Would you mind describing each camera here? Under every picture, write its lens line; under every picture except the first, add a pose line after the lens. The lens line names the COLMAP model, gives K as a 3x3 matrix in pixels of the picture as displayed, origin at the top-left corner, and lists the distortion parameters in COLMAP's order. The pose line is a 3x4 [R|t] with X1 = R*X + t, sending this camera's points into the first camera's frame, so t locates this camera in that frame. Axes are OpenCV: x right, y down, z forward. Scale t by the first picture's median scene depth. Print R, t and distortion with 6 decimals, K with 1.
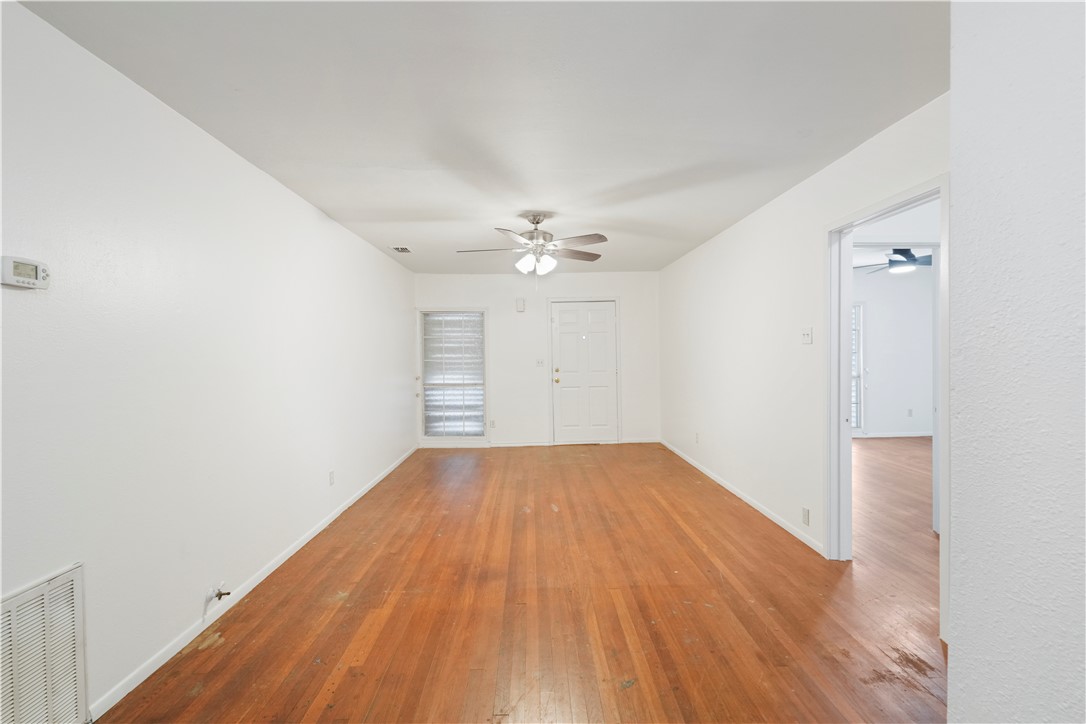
lens RADIAL K [[492.5, 0, 543.0], [0, 492.5, 362.0], [0, 0, 1]] dist [0.000814, 0.000158]
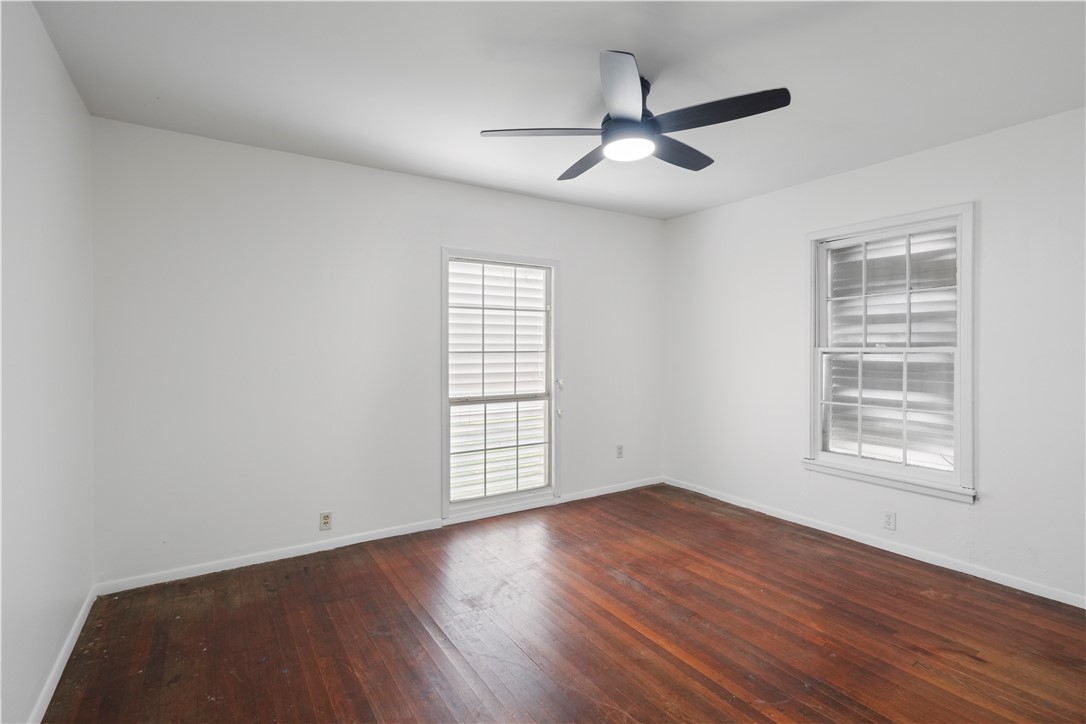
lens RADIAL K [[518.3, 0, 543.0], [0, 518.3, 346.9], [0, 0, 1]] dist [0.000987, 0.000193]
pose [[0.857478, 0.012988, 0.514357, 0.610989], [-0.001655, 0.999746, -0.022486, -0.017406], [-0.514518, 0.018430, 0.857281, 0.916400]]
